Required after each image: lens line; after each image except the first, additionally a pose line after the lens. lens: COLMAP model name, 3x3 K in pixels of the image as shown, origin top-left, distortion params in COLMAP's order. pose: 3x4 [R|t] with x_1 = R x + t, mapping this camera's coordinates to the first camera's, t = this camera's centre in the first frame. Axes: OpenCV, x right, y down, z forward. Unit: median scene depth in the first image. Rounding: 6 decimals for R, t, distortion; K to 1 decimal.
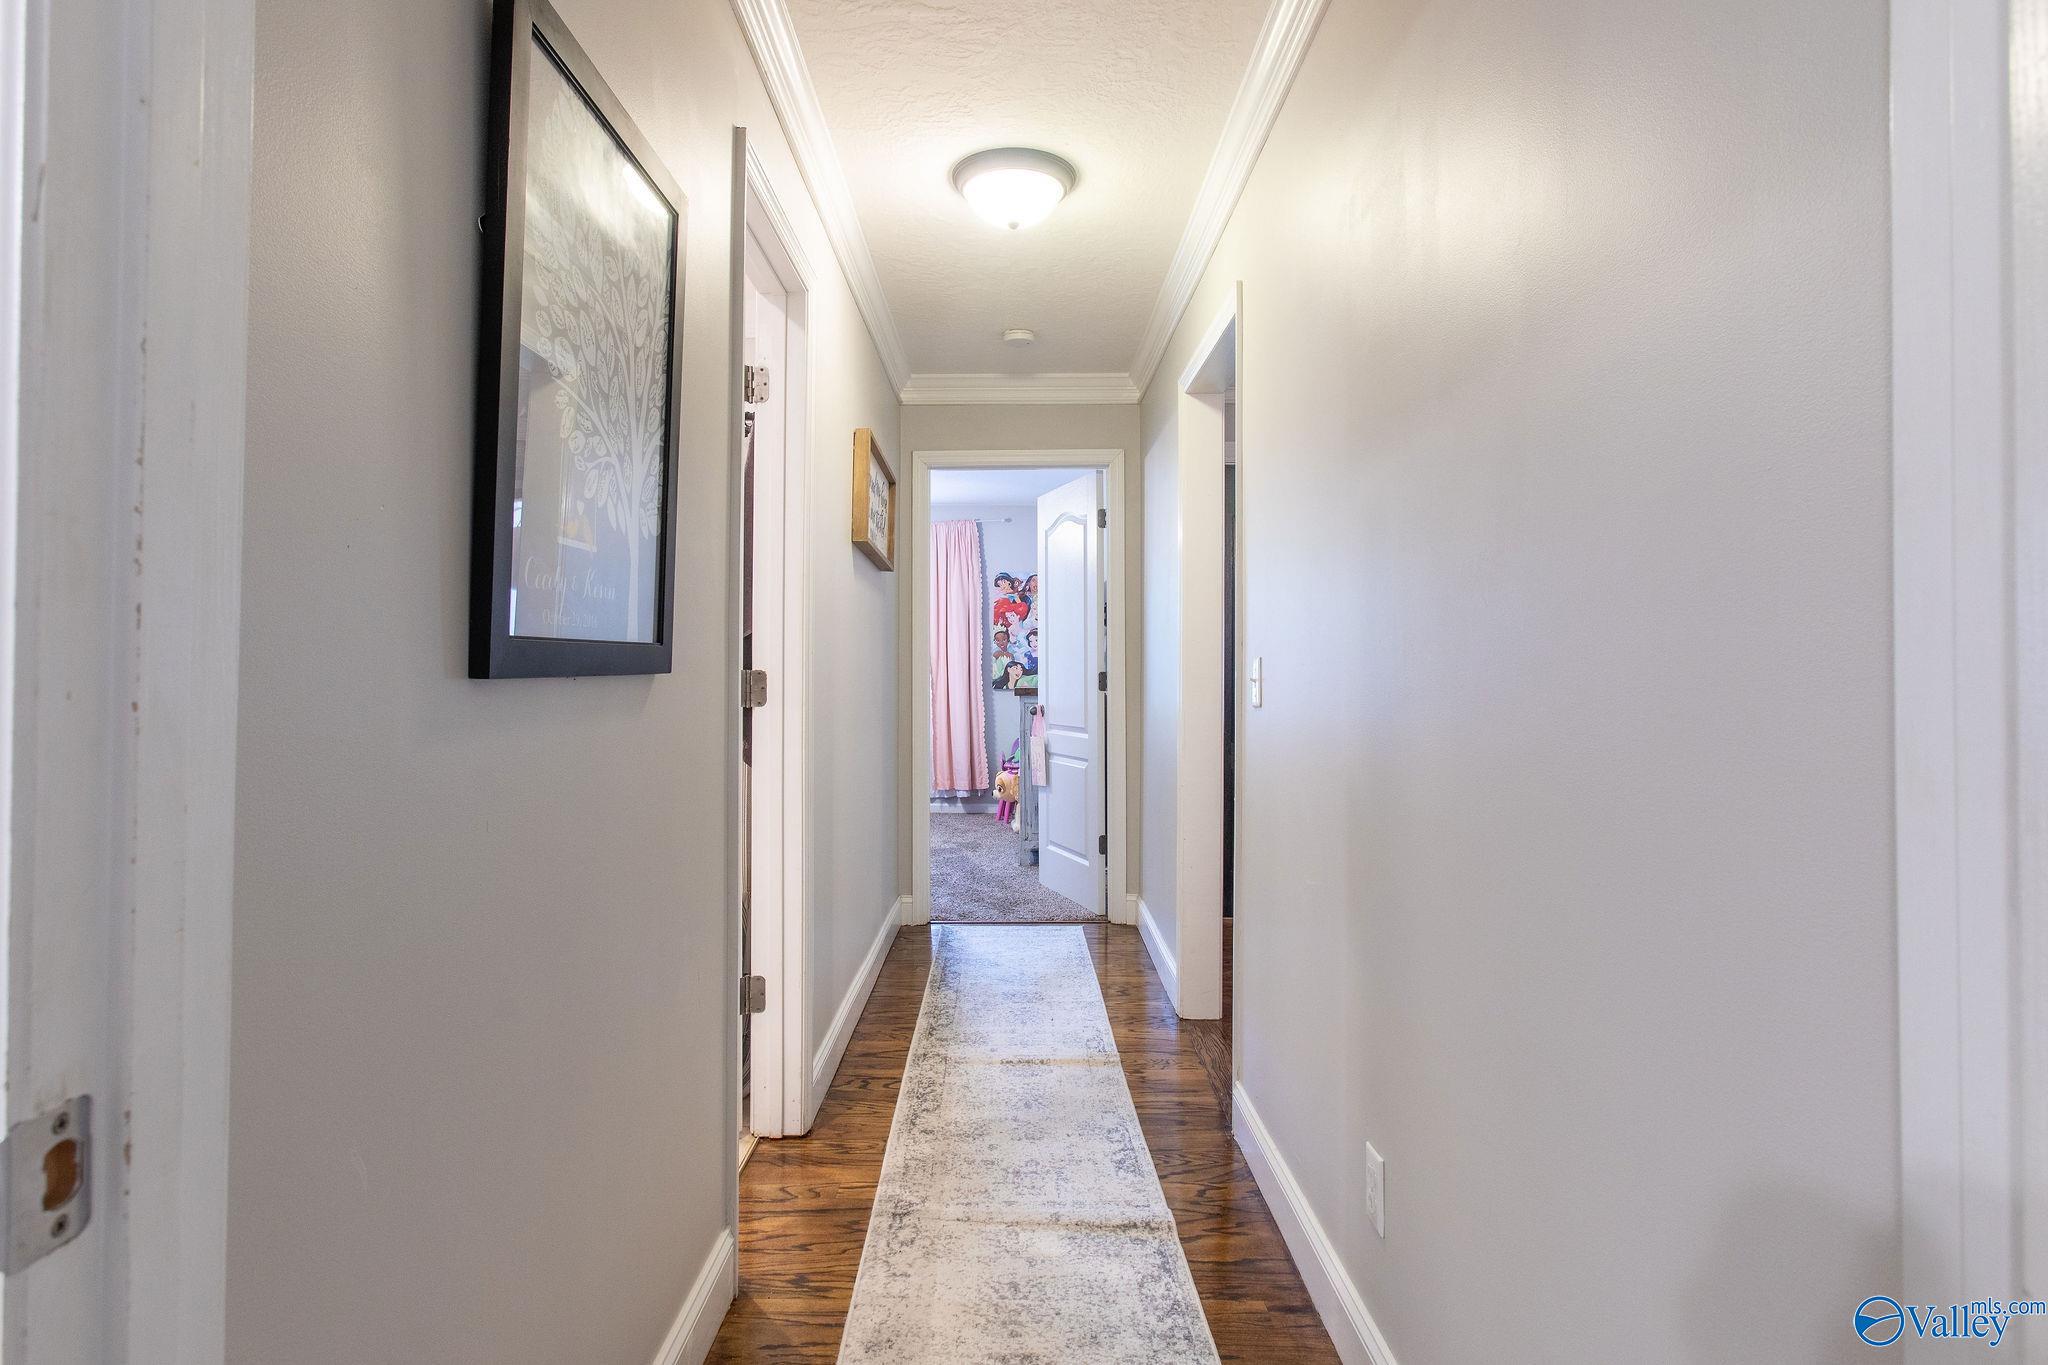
lens RADIAL K [[1057.6, 0, 1023.9], [0, 1057.6, 658.6], [0, 0, 1]] dist [-0.000191, 0.000055]
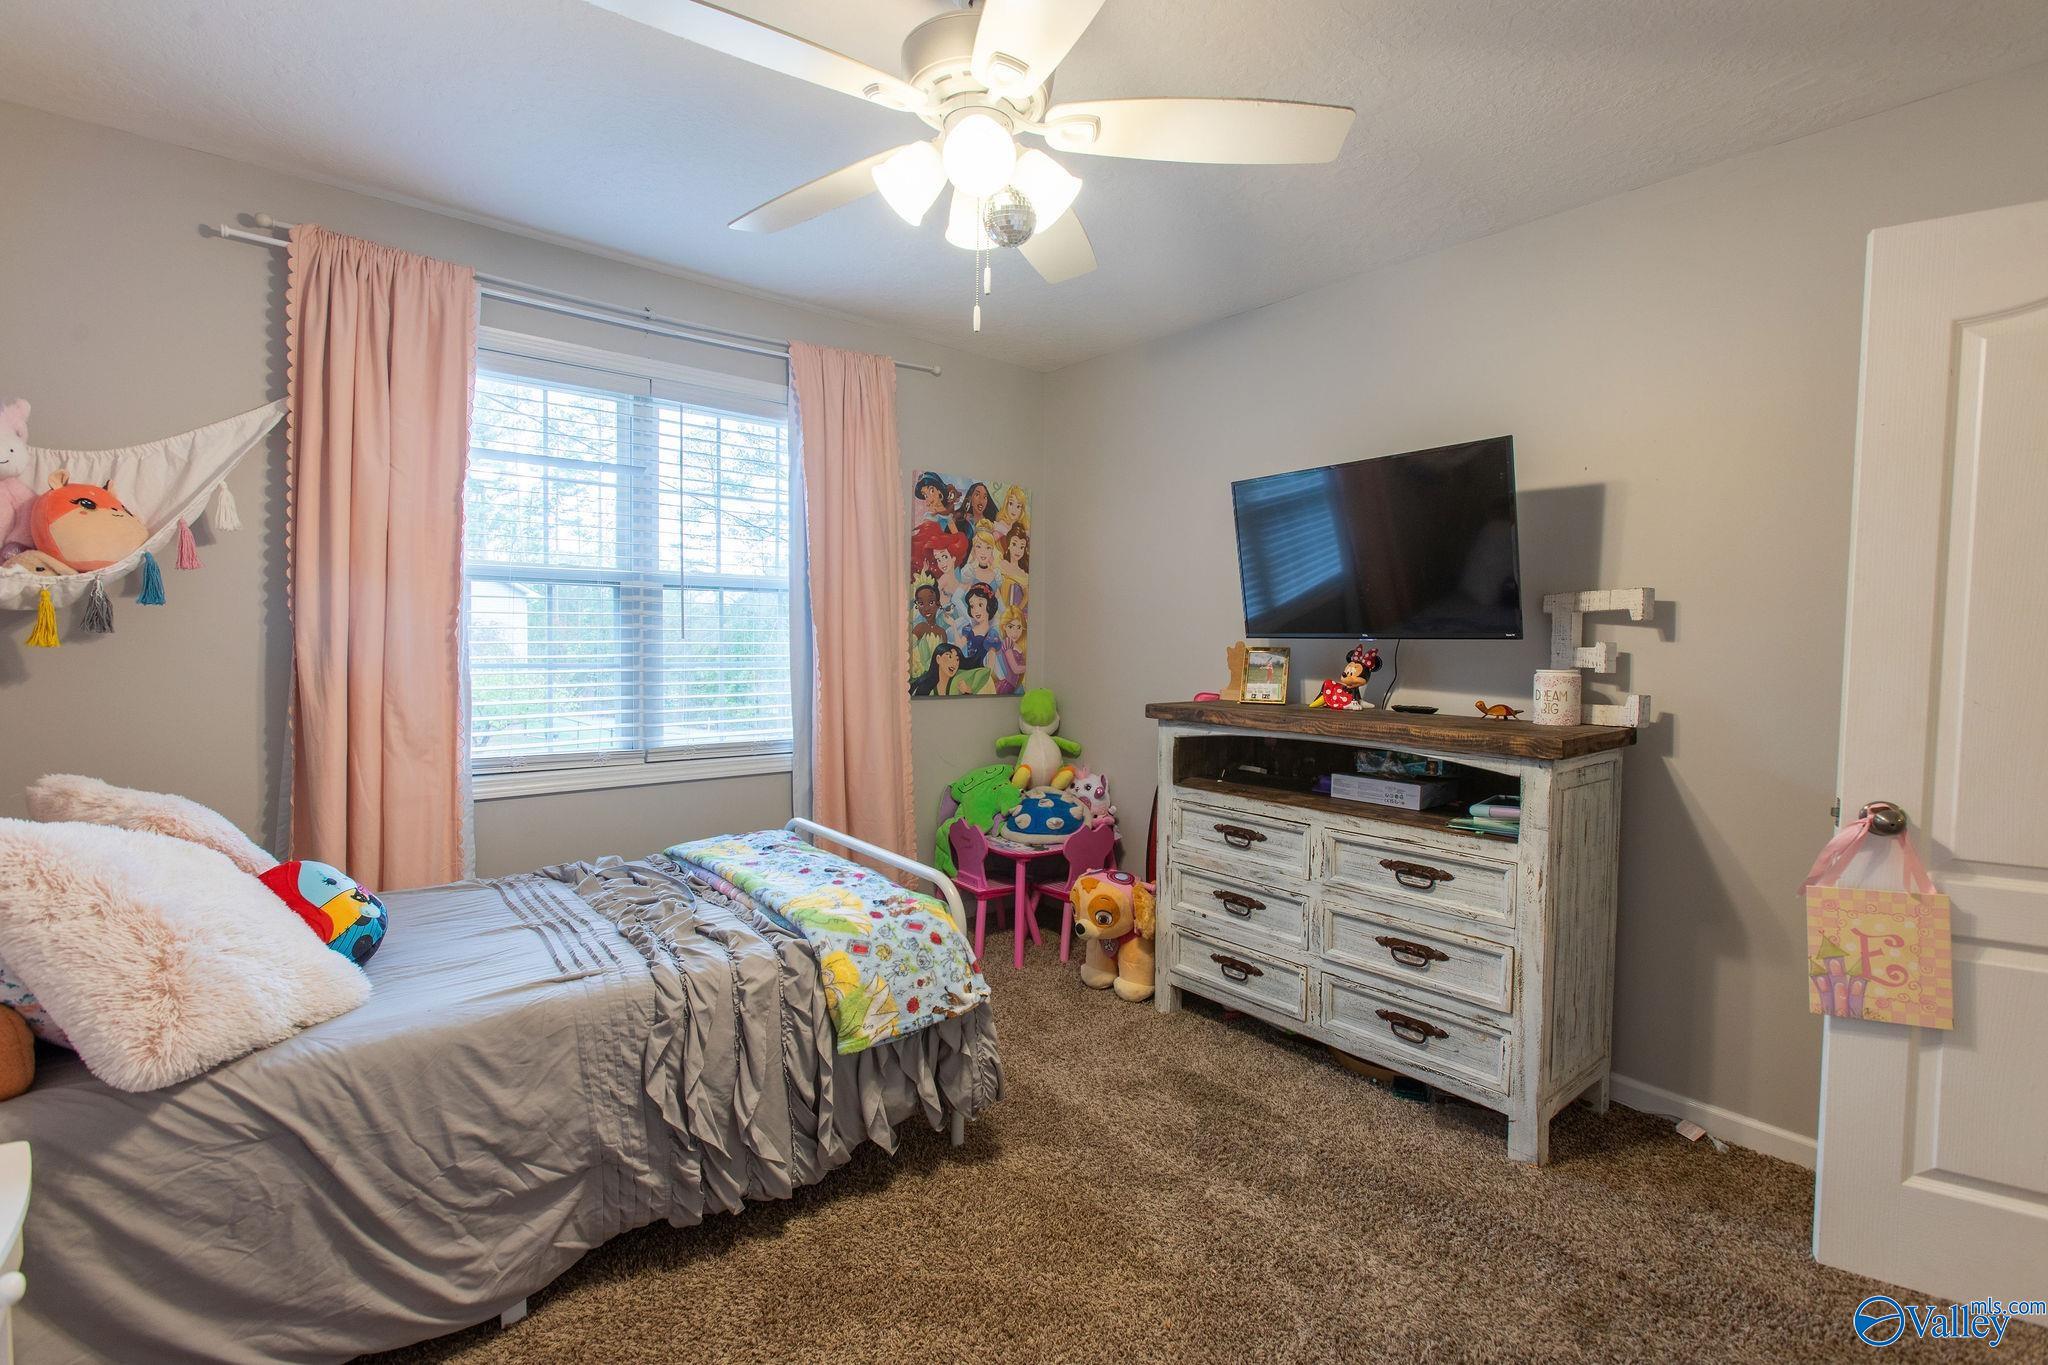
lens RADIAL K [[935.0, 0, 1016.6], [0, 935.0, 679.0], [0, 0, 1]] dist [0.000042, 0.014229]
pose [[0.771500, -0.021710, 0.635859, -0.354154], [-0.021836, 0.997925, 0.060566, -0.011013], [-0.635855, -0.060611, 0.769425, 0.775373]]
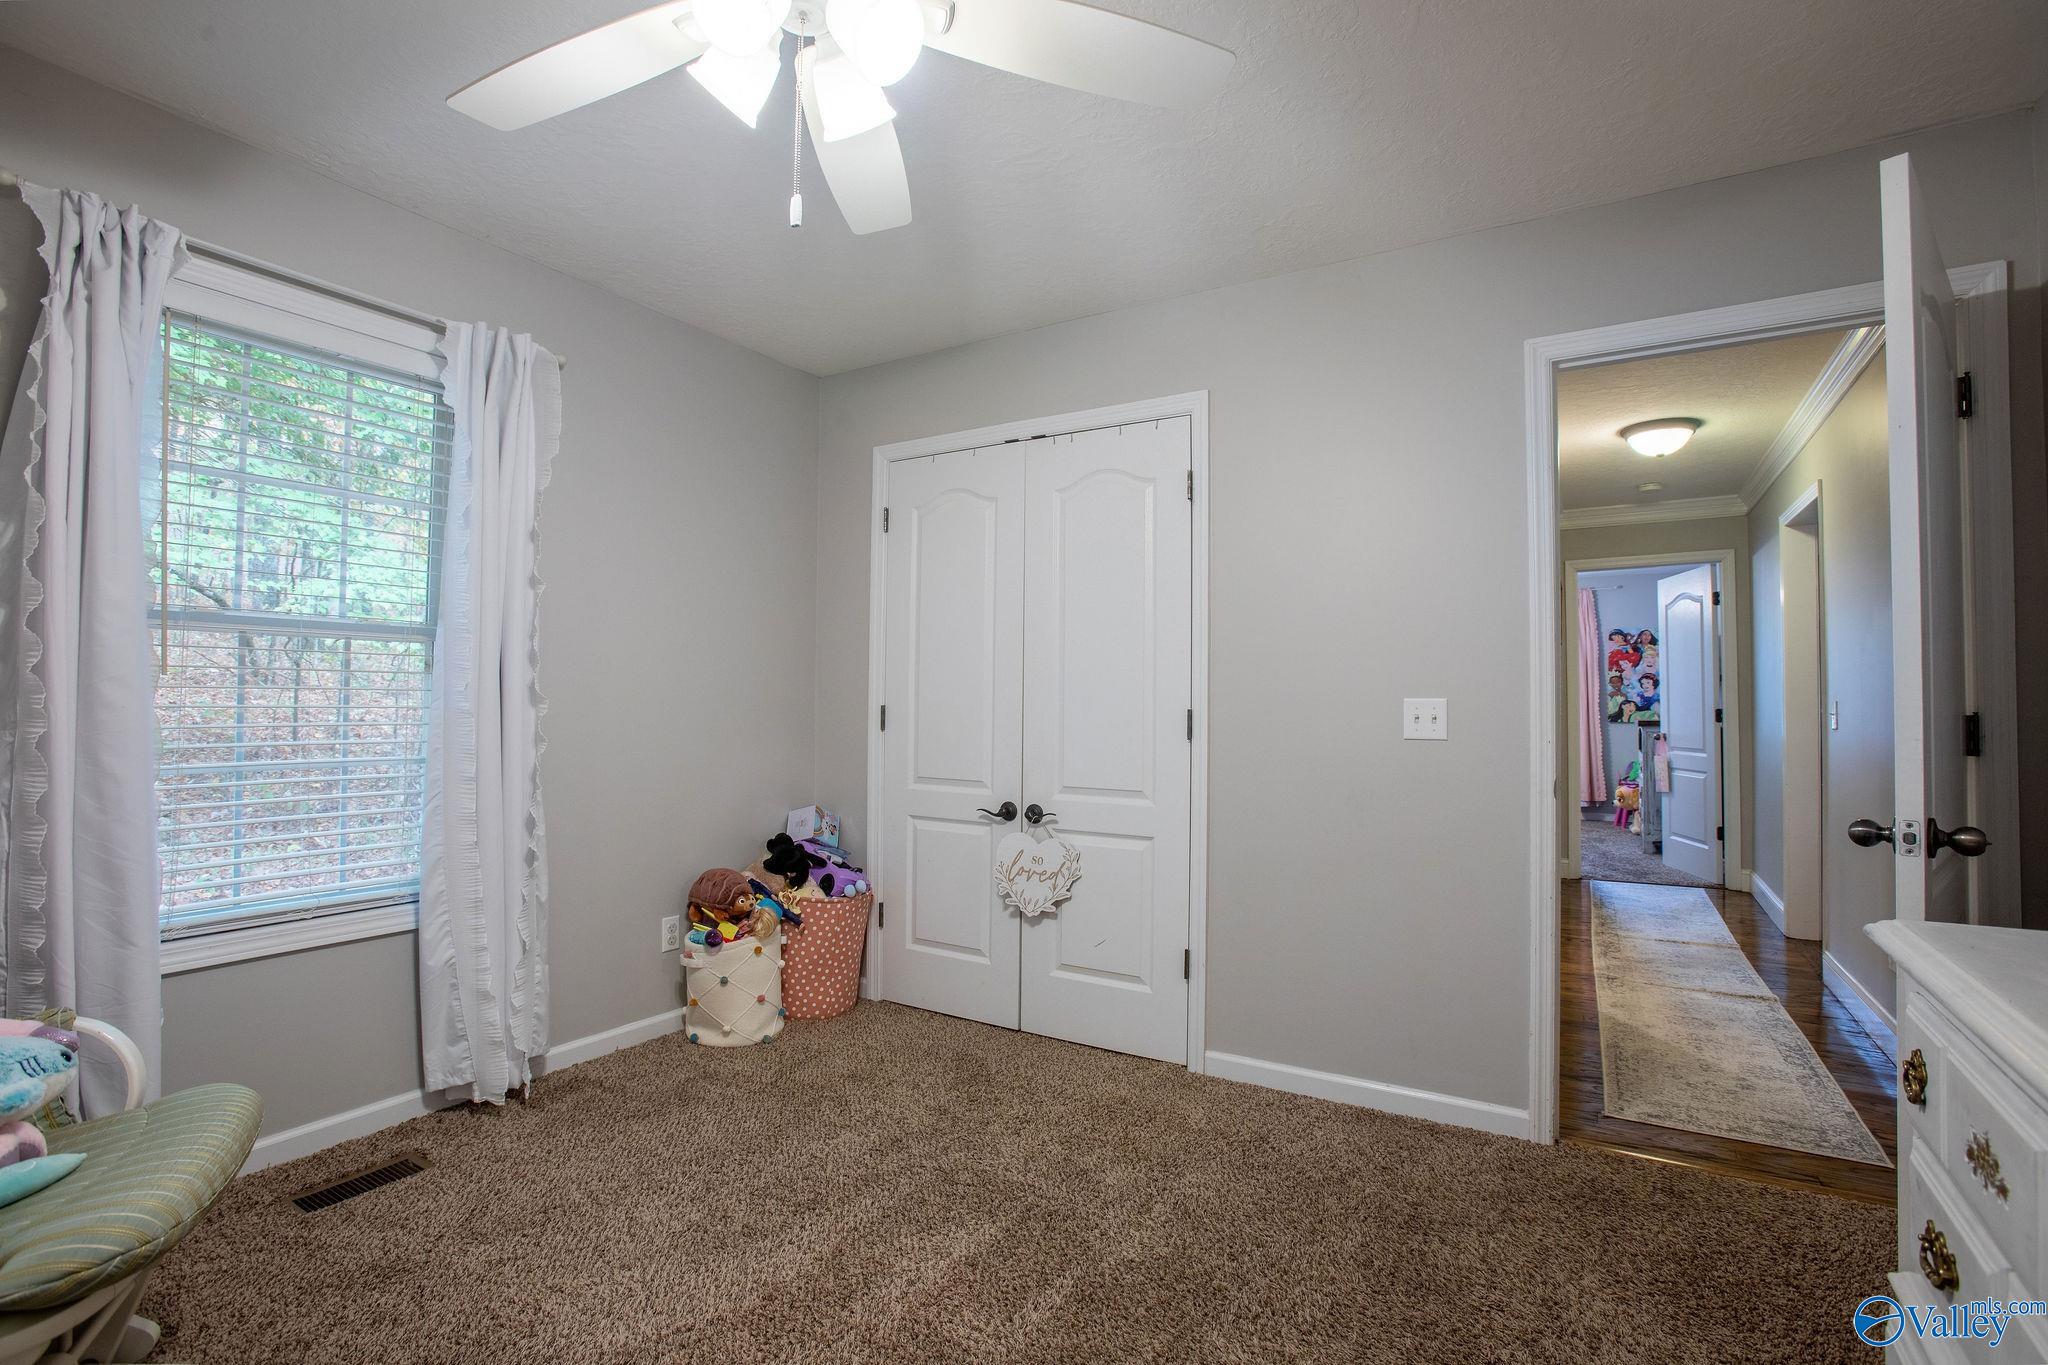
lens RADIAL K [[942.7, 0, 1089.4], [0, 942.7, 679.8], [0, 0, 1]] dist [-0.000028, 0.001127]
pose [[0.876928, -0.011216, -0.480491, -0.039602], [0.003307, 0.999845, -0.017305, -0.004972], [0.480610, 0.013586, 0.876829, -0.350970]]
